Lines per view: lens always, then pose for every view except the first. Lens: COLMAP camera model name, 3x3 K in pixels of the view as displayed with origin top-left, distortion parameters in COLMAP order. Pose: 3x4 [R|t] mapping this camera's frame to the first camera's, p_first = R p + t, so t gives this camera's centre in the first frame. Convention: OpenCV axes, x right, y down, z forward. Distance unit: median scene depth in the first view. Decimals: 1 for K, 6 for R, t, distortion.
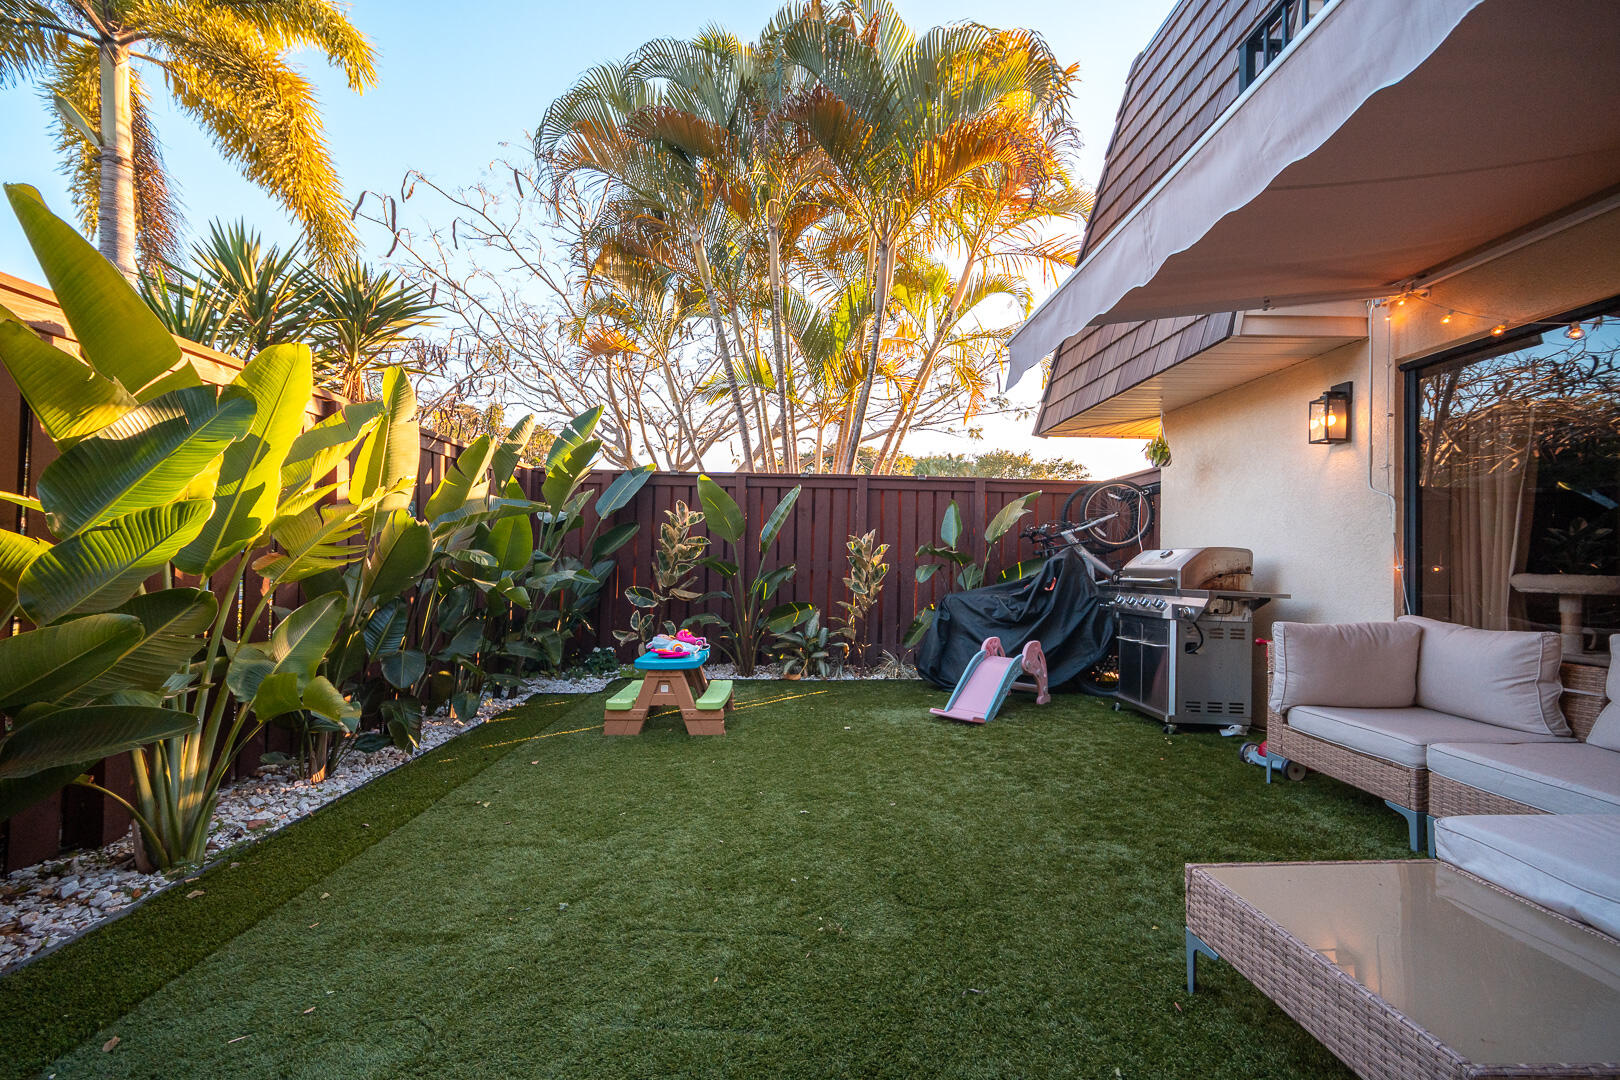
lens RADIAL K [[642.3, 0, 803.9], [0, 642.3, 541.2], [0, 0, 1]] dist [0.000865, 0.000198]
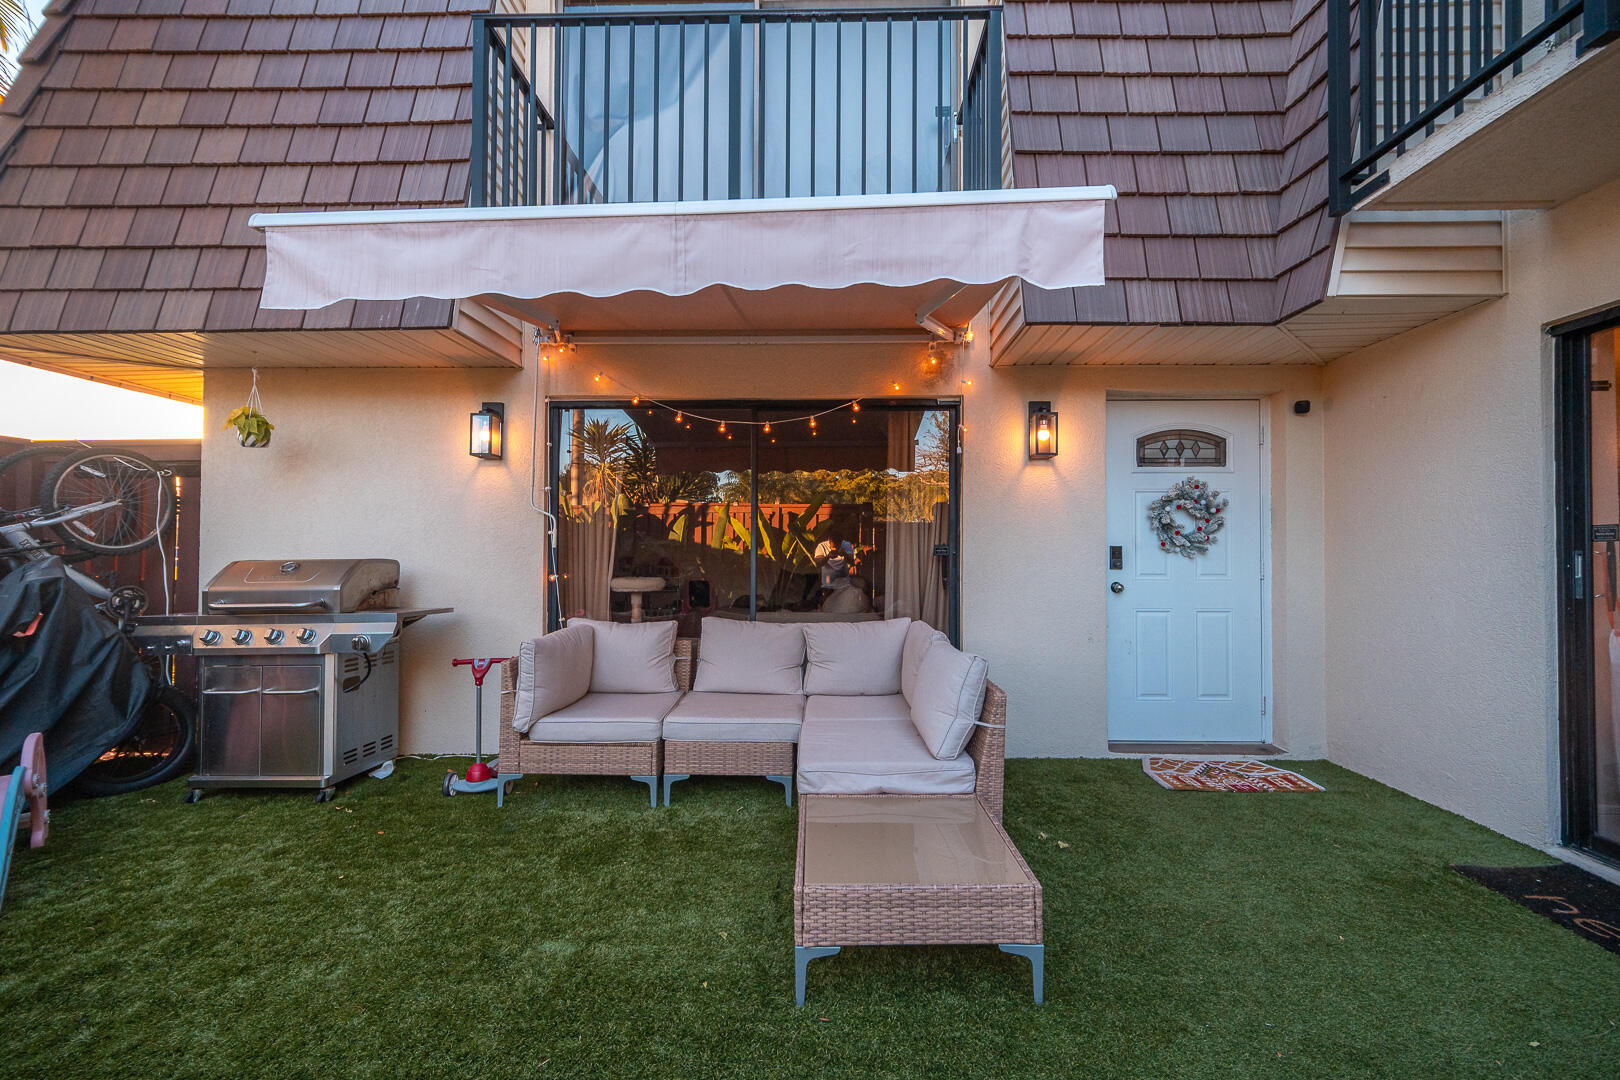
lens RADIAL K [[667.3, 0, 815.9], [0, 667.3, 540.6], [0, 0, 1]] dist [-0.000156, 0.000329]
pose [[0.047200, -0.000270, 0.998885, -0.162543], [-0.025716, 0.999668, 0.001486, -0.024476], [-0.998554, -0.025757, 0.047178, 0.297107]]
